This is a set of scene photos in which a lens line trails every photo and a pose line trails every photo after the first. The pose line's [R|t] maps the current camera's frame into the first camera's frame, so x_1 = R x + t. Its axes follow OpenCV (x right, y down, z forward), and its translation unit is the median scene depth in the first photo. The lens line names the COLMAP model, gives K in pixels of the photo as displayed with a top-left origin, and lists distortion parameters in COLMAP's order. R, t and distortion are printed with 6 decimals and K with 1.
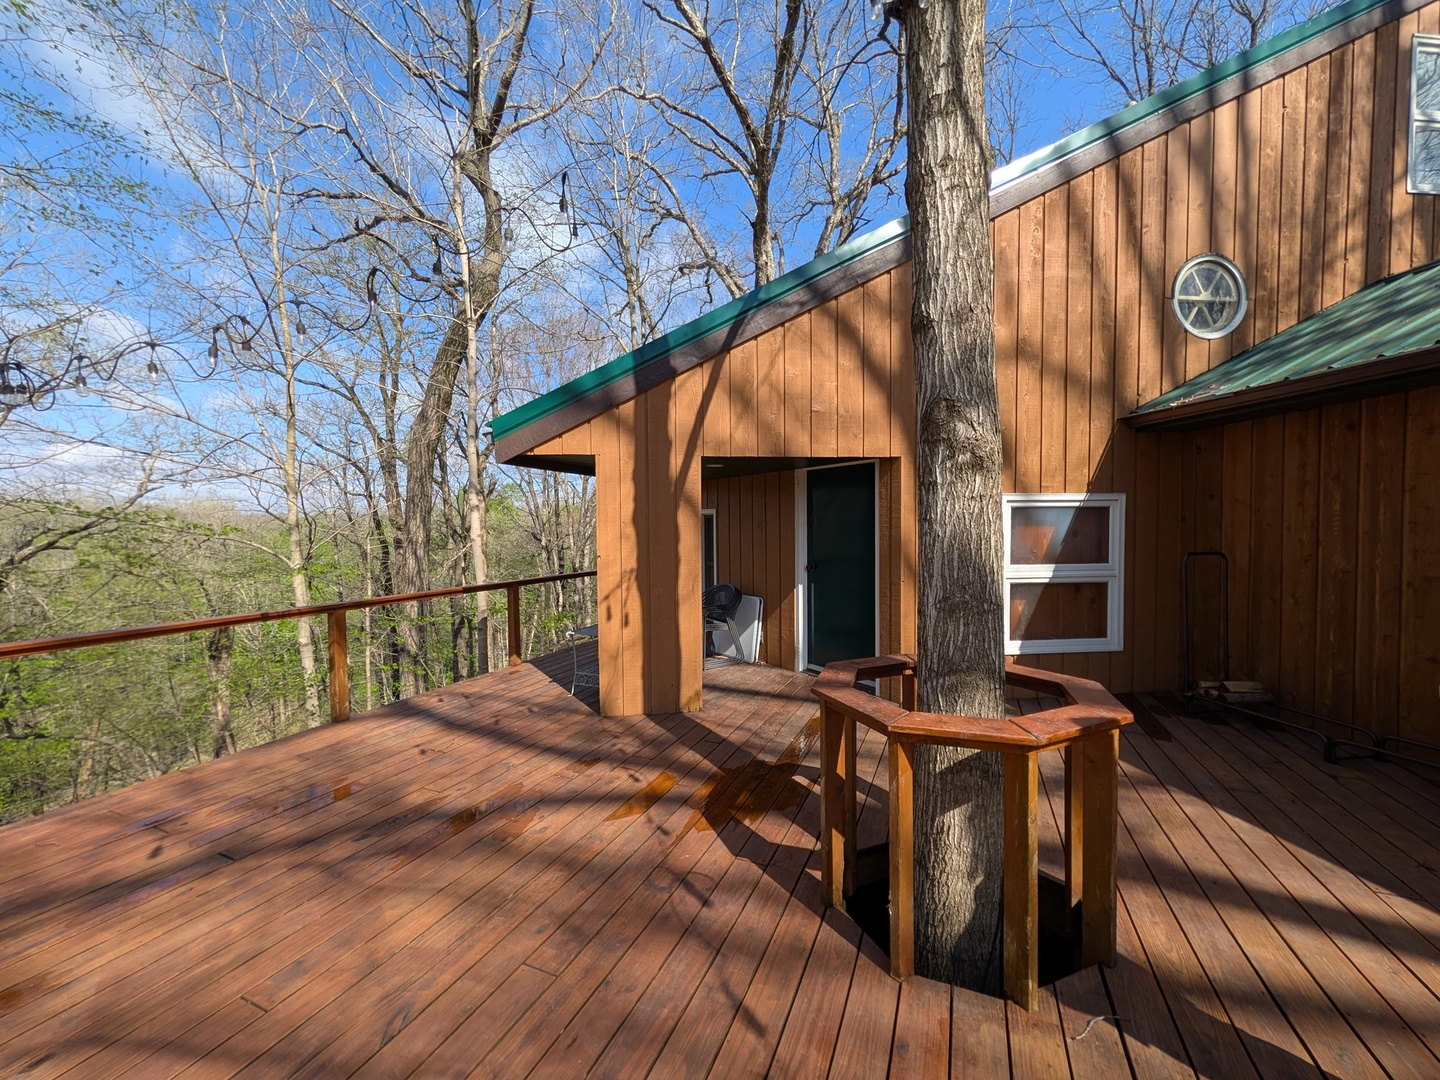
lens RADIAL K [[553.9, 0, 716.1], [0, 553.9, 544.0], [0, 0, 1]] dist [0.001464, 0.000252]
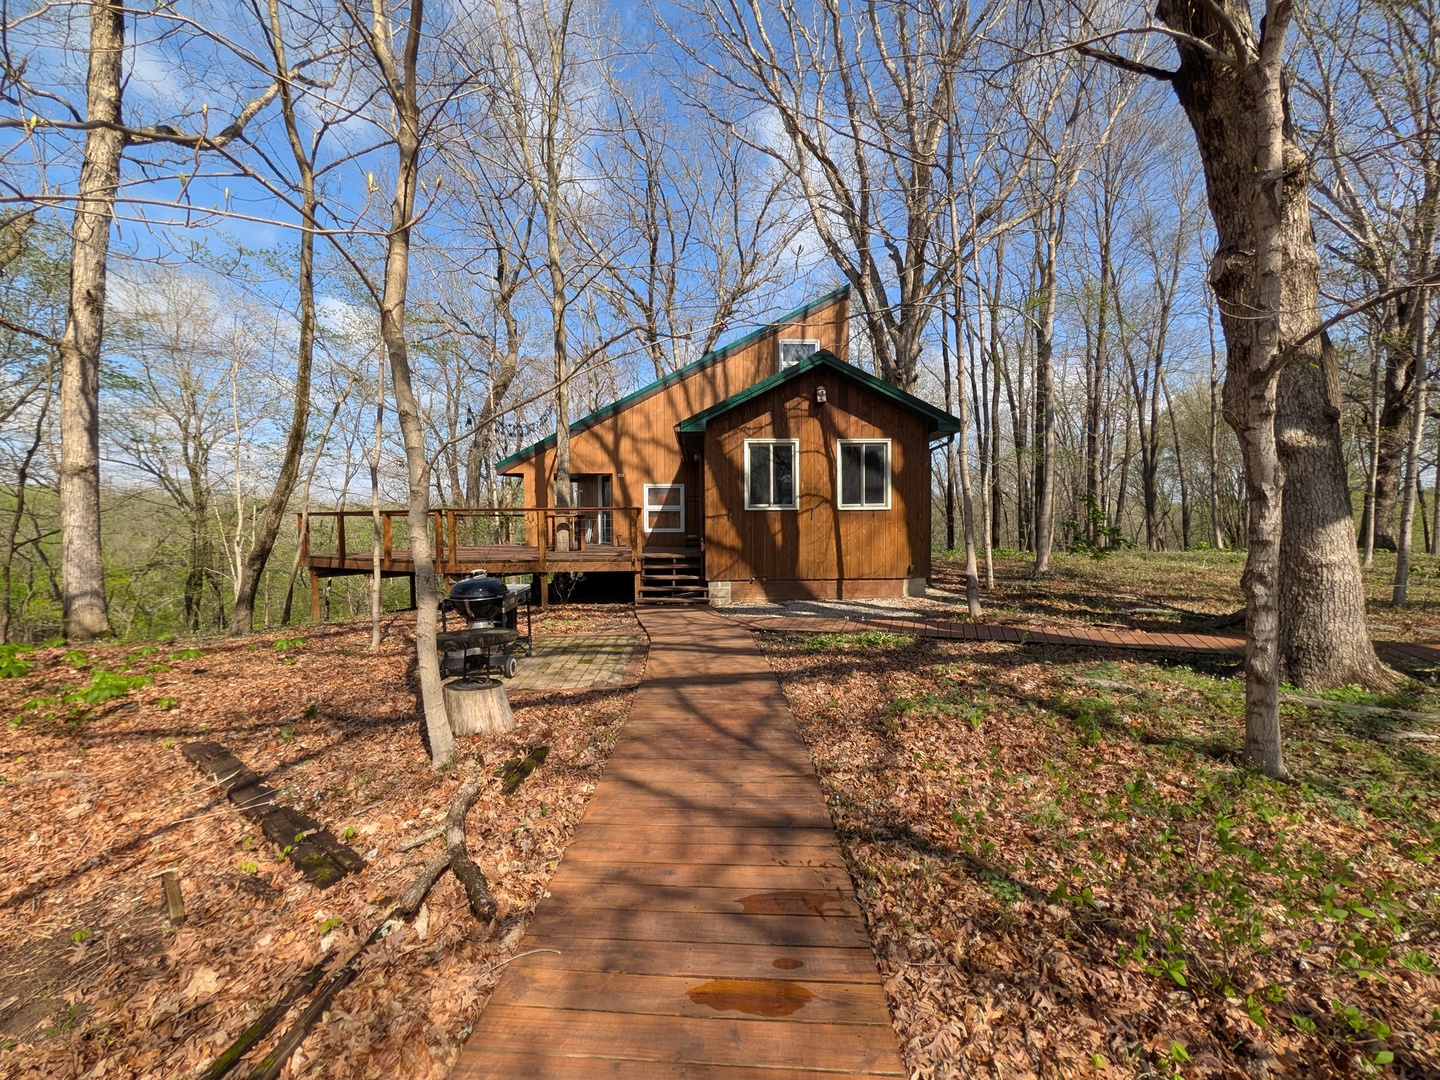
lens RADIAL K [[553.9, 0, 716.1], [0, 553.9, 544.0], [0, 0, 1]] dist [0.001464, 0.000252]
pose [[0.997574, 0.009933, -0.068898, 1.189990], [-0.009113, 0.999884, 0.012216, 0.228731], [0.069011, -0.011559, 0.997549, -2.340607]]
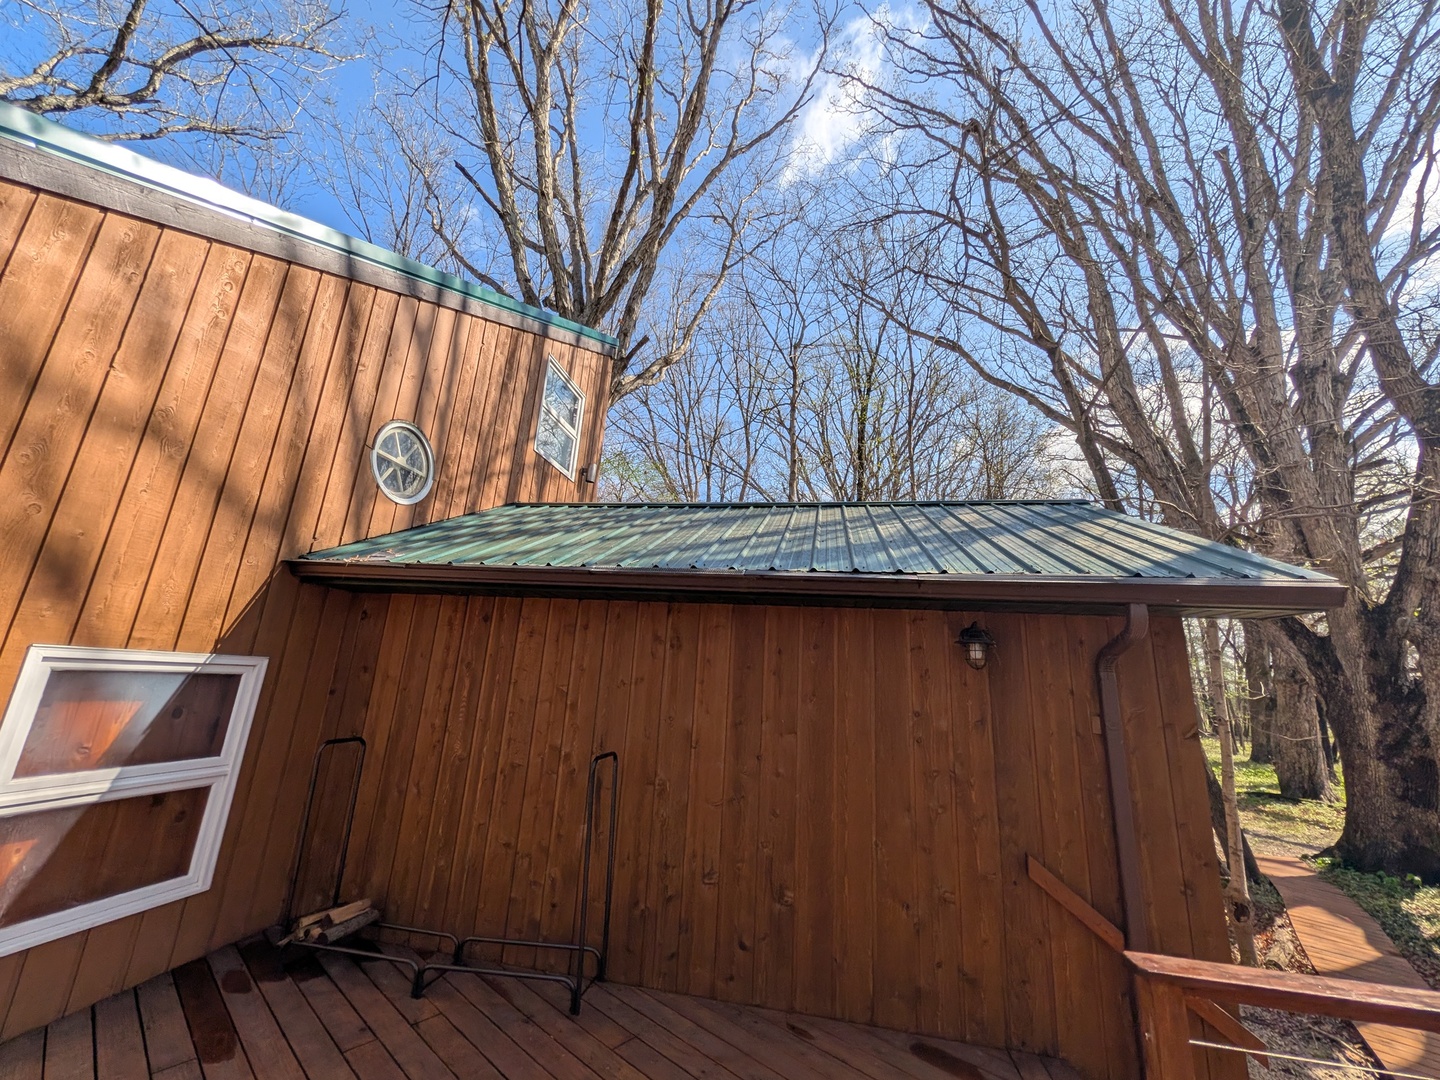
lens RADIAL K [[548.8, 0, 720.0], [0, 548.8, 540.0], [0, 0, 1]] dist [-0.000424, 0.000183]
pose [[0.285793, 0.265468, 0.920787, 0.184611], [-0.029991, 0.962871, -0.268292, -0.066424], [-0.957822, 0.049060, 0.283144, 0.189653]]
